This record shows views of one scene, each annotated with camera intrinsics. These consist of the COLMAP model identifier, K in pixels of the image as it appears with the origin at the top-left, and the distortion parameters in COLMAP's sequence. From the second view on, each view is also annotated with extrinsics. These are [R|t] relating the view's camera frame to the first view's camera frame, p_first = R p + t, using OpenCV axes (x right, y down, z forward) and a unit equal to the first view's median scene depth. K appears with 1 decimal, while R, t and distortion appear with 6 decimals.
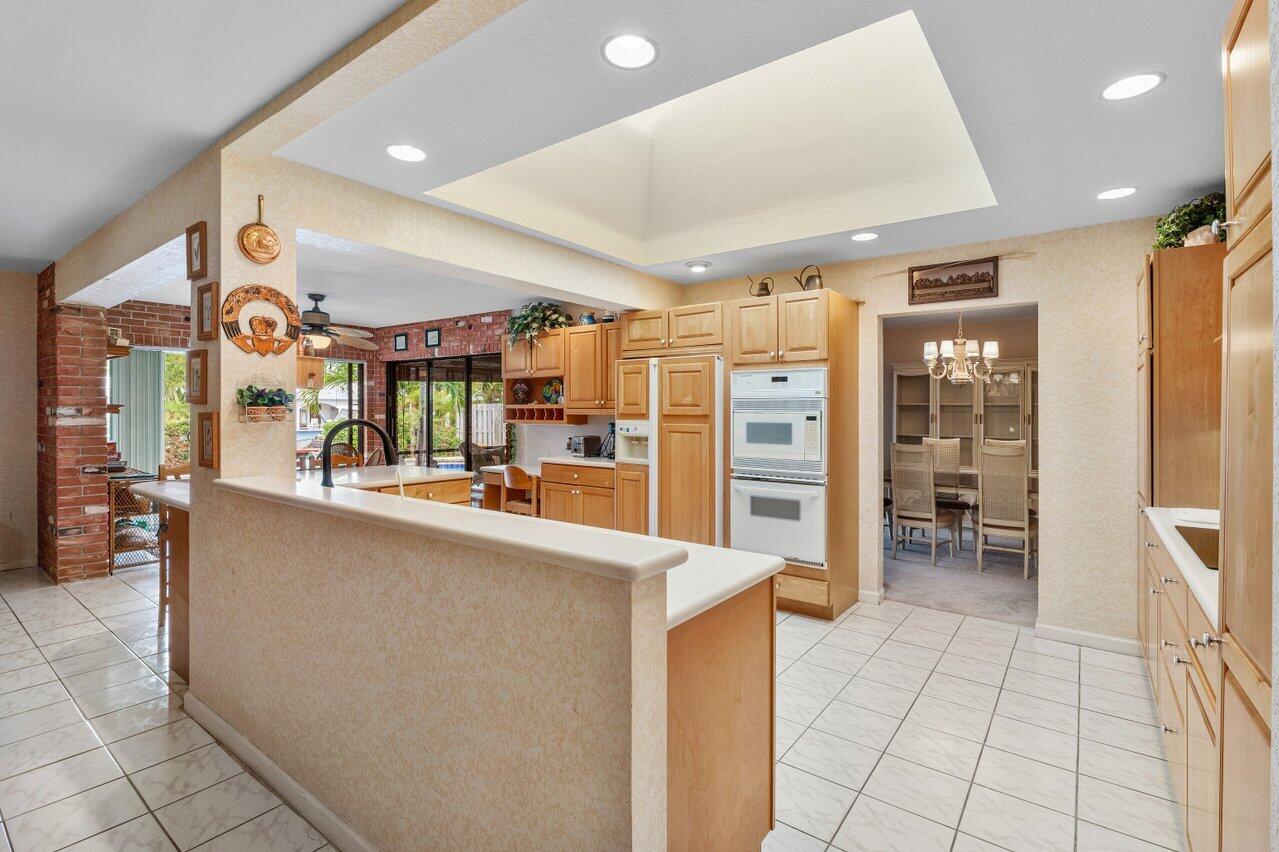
lens RADIAL K [[597.2, 0, 647.9], [0, 597.2, 413.4], [0, 0, 1]] dist [-0.005137, -0.001316]
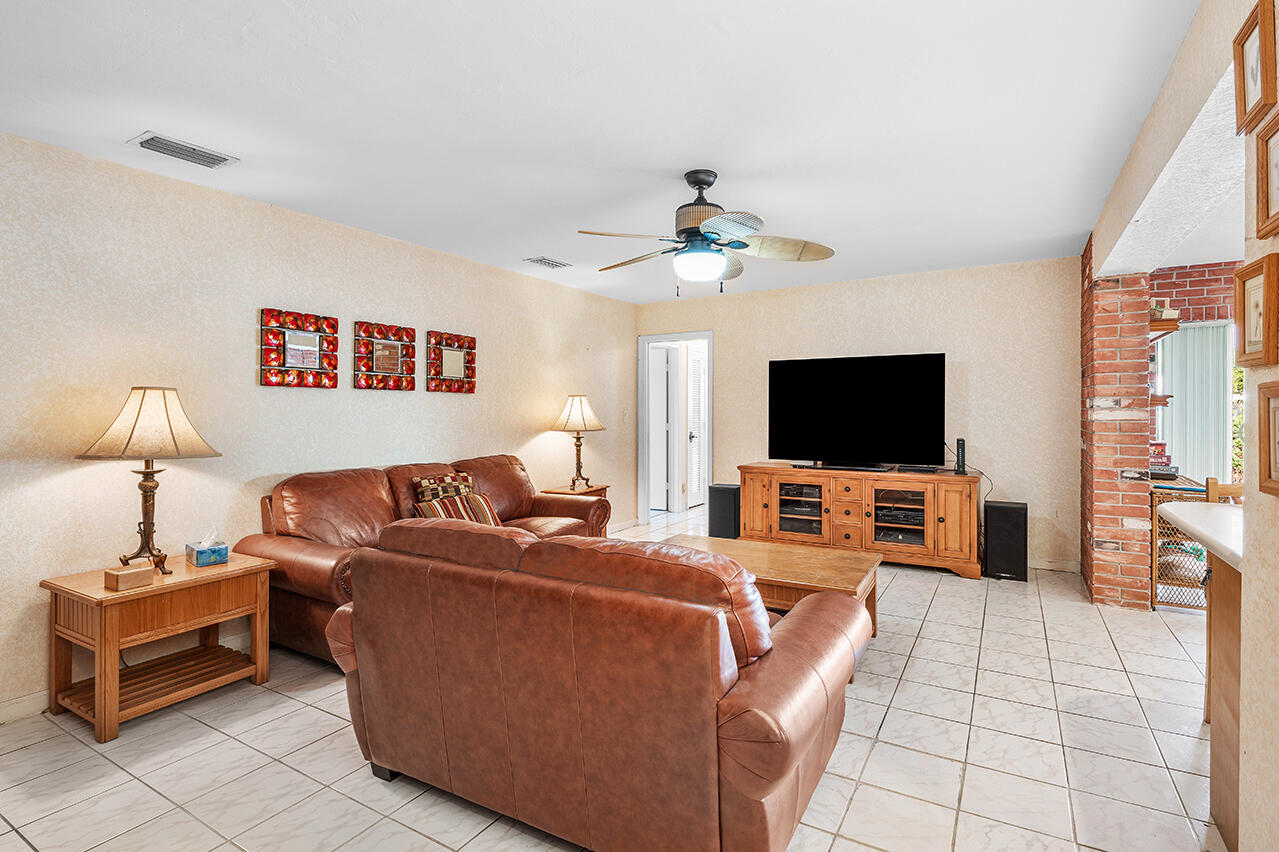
lens RADIAL K [[617.7, 0, 643.6], [0, 617.7, 413.3], [0, 0, 1]] dist [-0.011411, -0.000188]
pose [[0.106402, -0.001339, -0.994322, -0.168129], [-0.002475, 0.999996, -0.001611, 0.013819], [0.994320, 0.002632, 0.106398, 0.240784]]
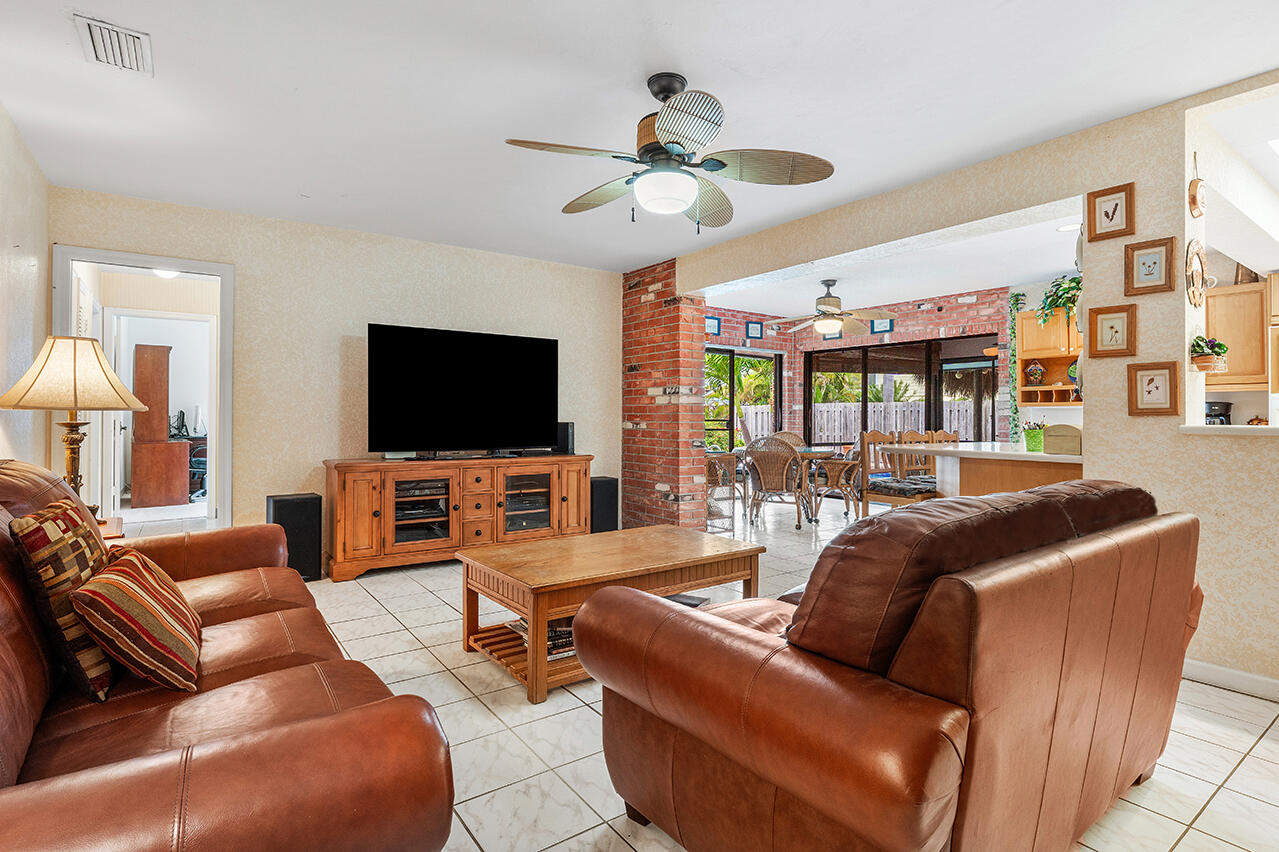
lens RADIAL K [[650.3, 0, 639.8], [0, 650.3, 412.5], [0, 0, 1]] dist [0.004754, 0.001149]
pose [[0.957494, -0.004152, -0.288423, -0.680600], [-0.001024, 0.999841, -0.017791, 0.058181], [0.288451, 0.017330, 0.957338, -0.193518]]
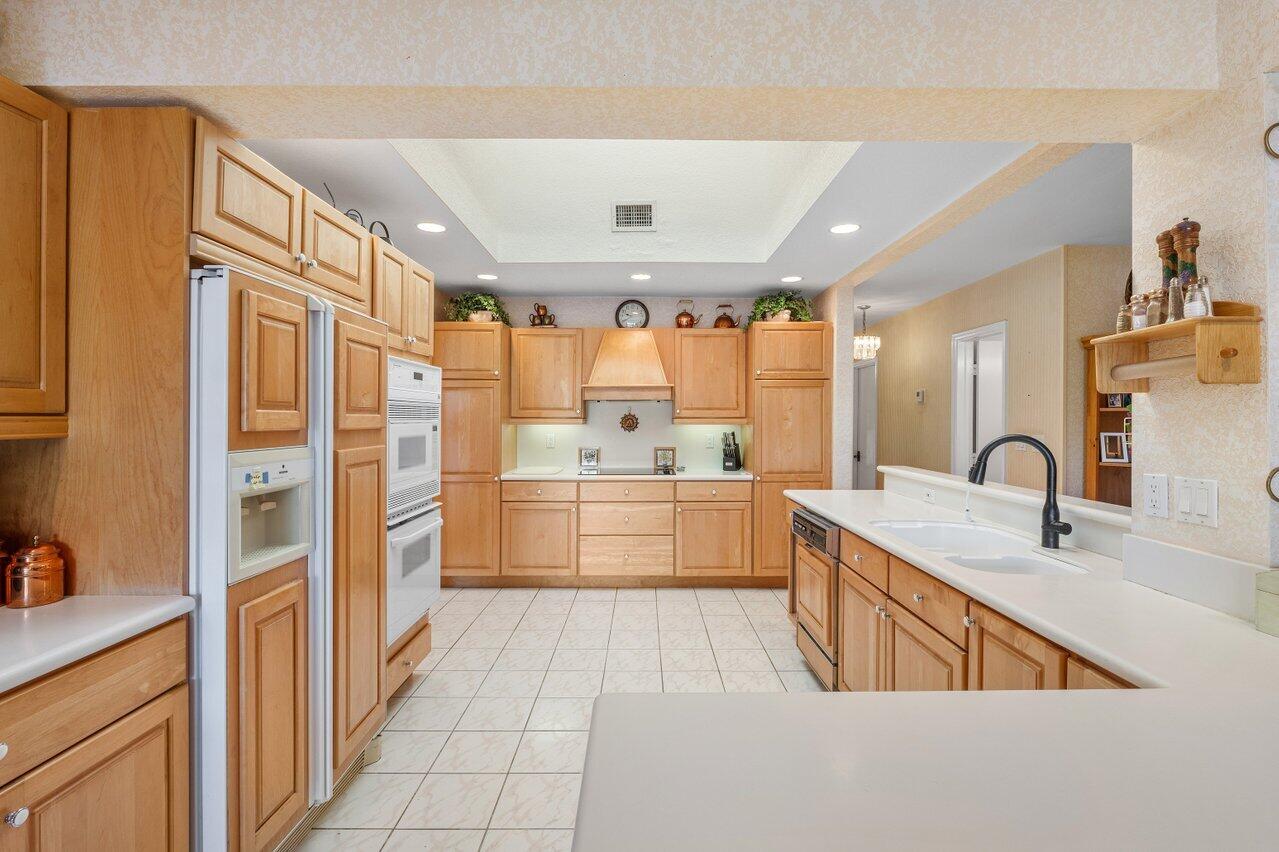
lens RADIAL K [[597.2, 0, 652.1], [0, 597.2, 419.4], [0, 0, 1]] dist [-0.005137, -0.001316]
pose [[-0.608156, -0.012039, 0.793726, -0.452973], [-0.003945, 0.999918, 0.012144, -0.012242], [-0.793808, 0.004255, -0.608154, 1.033527]]
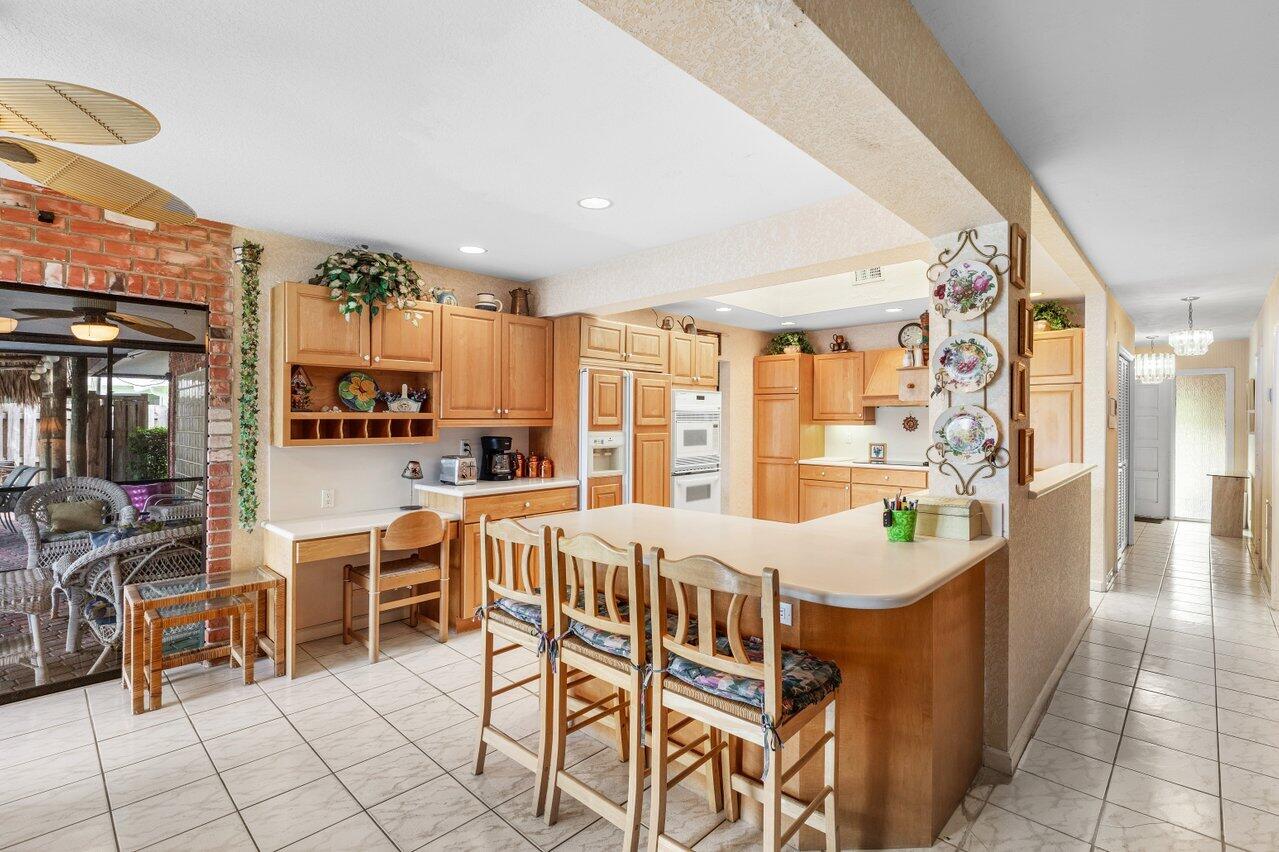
lens RADIAL K [[597.2, 0, 657.2], [0, 597.2, 421.8], [0, 0, 1]] dist [-0.005137, -0.001316]
pose [[0.092440, -0.011066, 0.995657, -0.976822], [0.004320, 0.999933, 0.010712, -0.014795], [-0.995709, 0.003311, 0.092482, 0.826237]]
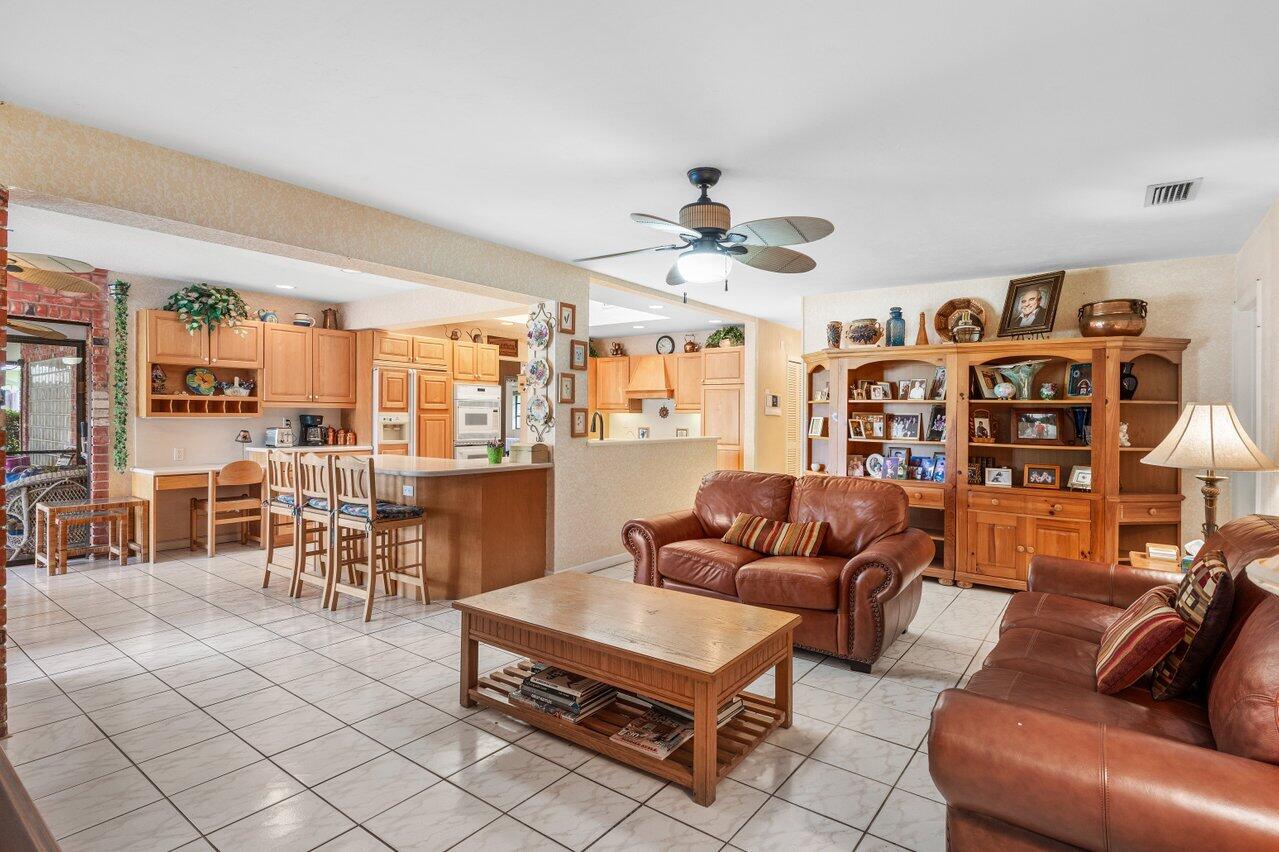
lens RADIAL K [[629.4, 0, 658.2], [0, 629.4, 430.3], [0, 0, 1]] dist [0.000504, -0.003760]
pose [[-0.044602, -0.032509, 0.998476, -1.493837], [-0.007470, 0.999453, 0.032207, 0.000642], [-0.998977, -0.006022, -0.044820, 0.457200]]
